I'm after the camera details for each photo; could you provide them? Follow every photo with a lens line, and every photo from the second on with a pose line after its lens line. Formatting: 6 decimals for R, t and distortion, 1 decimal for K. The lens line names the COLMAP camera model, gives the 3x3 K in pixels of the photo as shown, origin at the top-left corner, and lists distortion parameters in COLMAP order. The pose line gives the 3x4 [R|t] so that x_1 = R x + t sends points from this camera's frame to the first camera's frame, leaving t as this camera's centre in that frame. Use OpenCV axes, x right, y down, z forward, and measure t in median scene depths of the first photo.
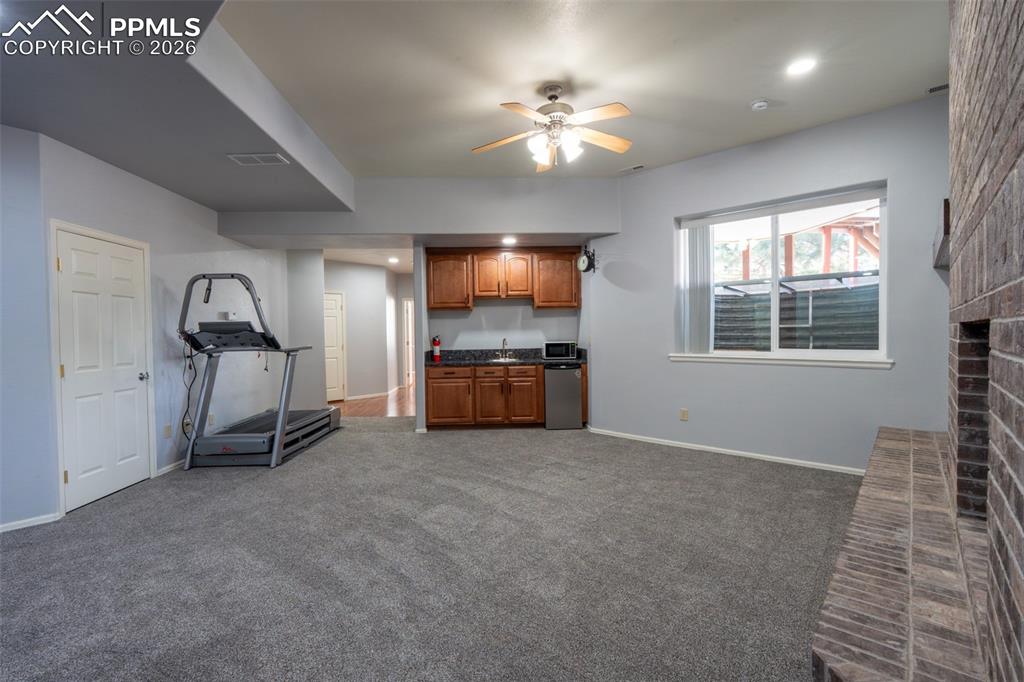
lens RADIAL K [[451.8, 0, 507.4], [0, 451.8, 340.7], [0, 0, 1]] dist [-0.009406, 0.001239]
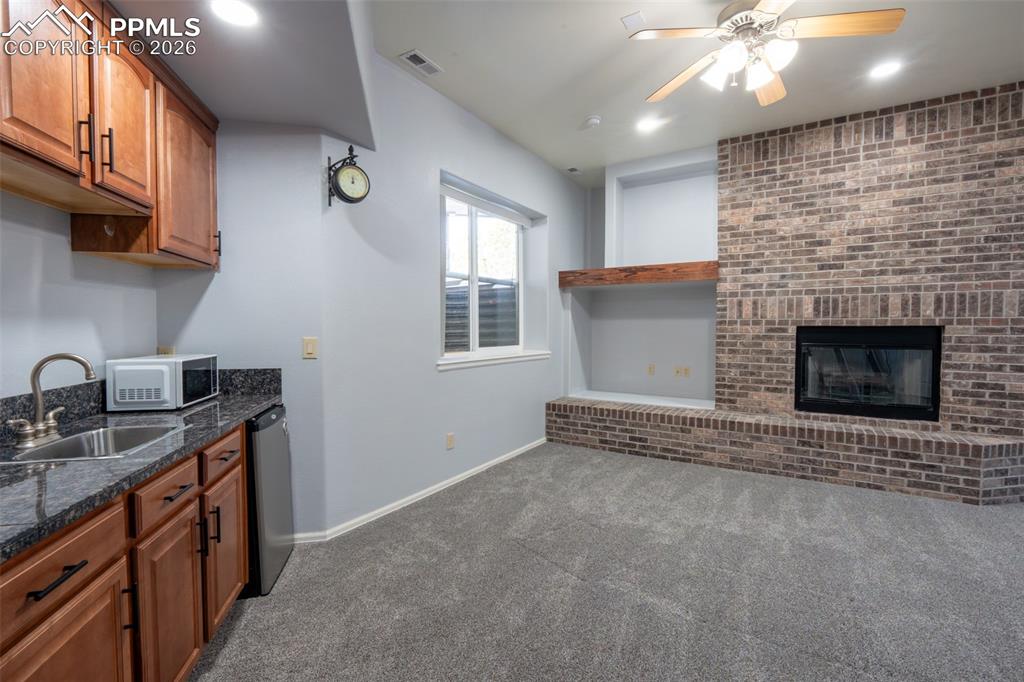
lens RADIAL K [[462.2, 0, 508.6], [0, 462.2, 339.9], [0, 0, 1]] dist [-0.011234, 0.003718]
pose [[-0.170553, -0.015189, 0.985231, -0.312264], [0.021115, 0.999595, 0.019066, -0.012960], [-0.985122, 0.024055, -0.170163, 0.863138]]
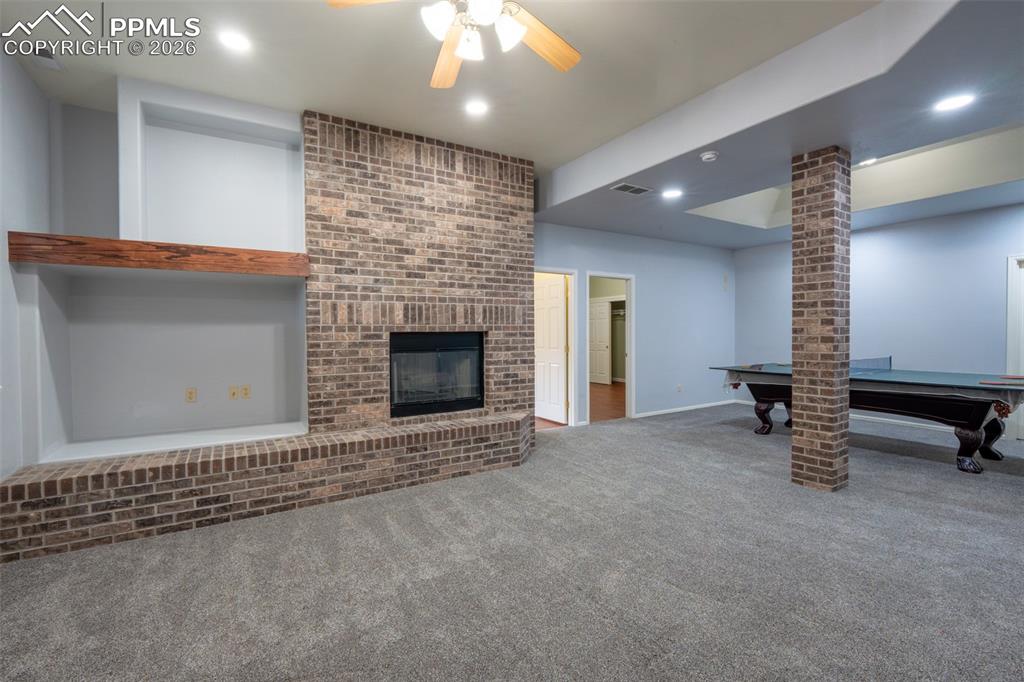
lens RADIAL K [[451.8, 0, 507.4], [0, 451.8, 340.7], [0, 0, 1]] dist [-0.009406, 0.001239]
pose [[-0.958217, 0.016685, 0.285556, -0.054882], [0.027213, 0.999087, 0.032937, -0.016319], [-0.284745, 0.039332, -0.957796, 0.909430]]
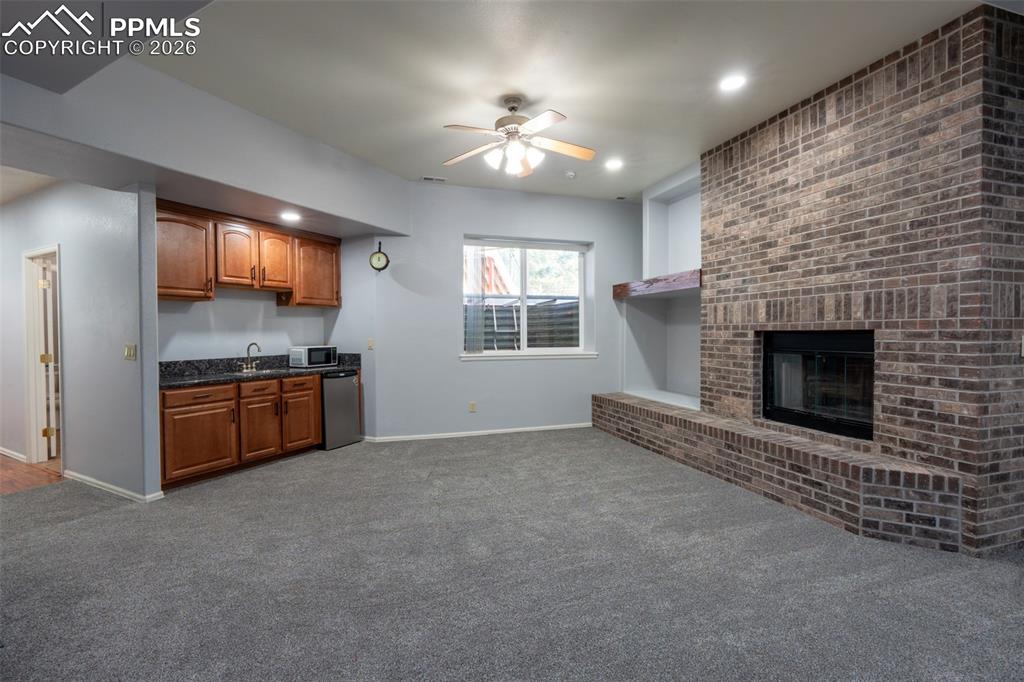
lens RADIAL K [[451.8, 0, 507.4], [0, 451.8, 340.7], [0, 0, 1]] dist [-0.009406, 0.001239]
pose [[0.508803, -0.004722, 0.860870, -0.464430], [0.014871, 0.999884, -0.003305, 0.000122], [-0.860755, 0.014484, 0.508814, 0.280524]]
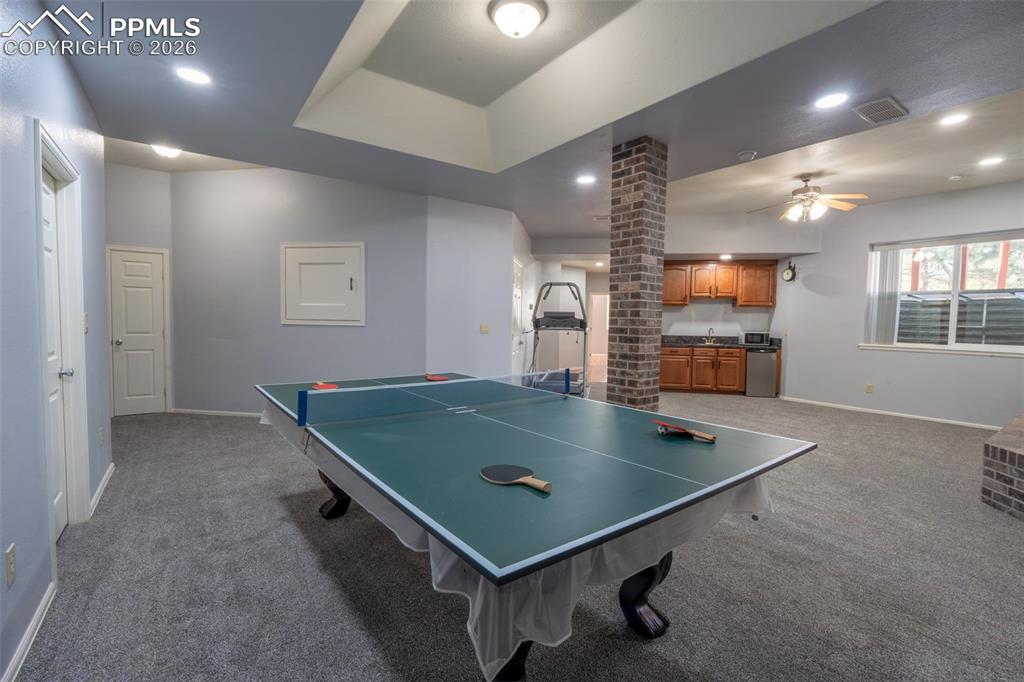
lens RADIAL K [[451.8, 0, 507.4], [0, 451.8, 340.7], [0, 0, 1]] dist [-0.009406, 0.001239]
pose [[0.976099, 0.041667, -0.213294, -0.333699], [-0.035957, 0.998885, 0.030582, 0.014063], [0.214330, -0.022181, 0.976509, -0.475012]]
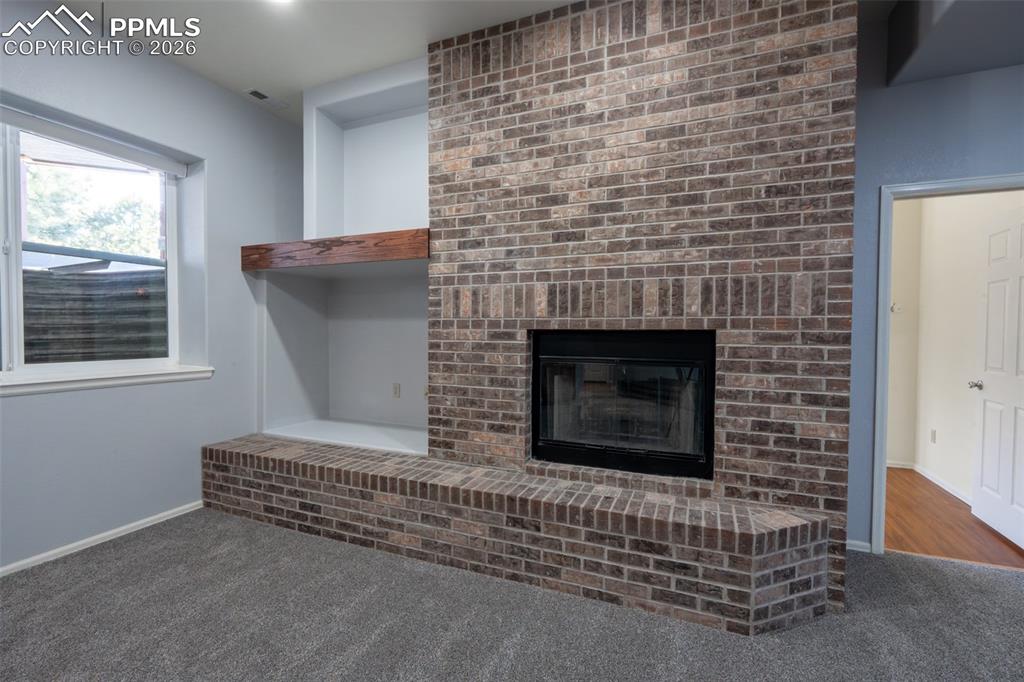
lens RADIAL K [[460.5, 0, 506.4], [0, 460.5, 340.0], [0, 0, 1]] dist [-0.009467, 0.000772]
pose [[-0.322472, -0.008827, 0.946538, -0.114082], [0.018308, 0.999711, 0.015560, -0.008644], [-0.946402, 0.022347, -0.322218, 0.471711]]
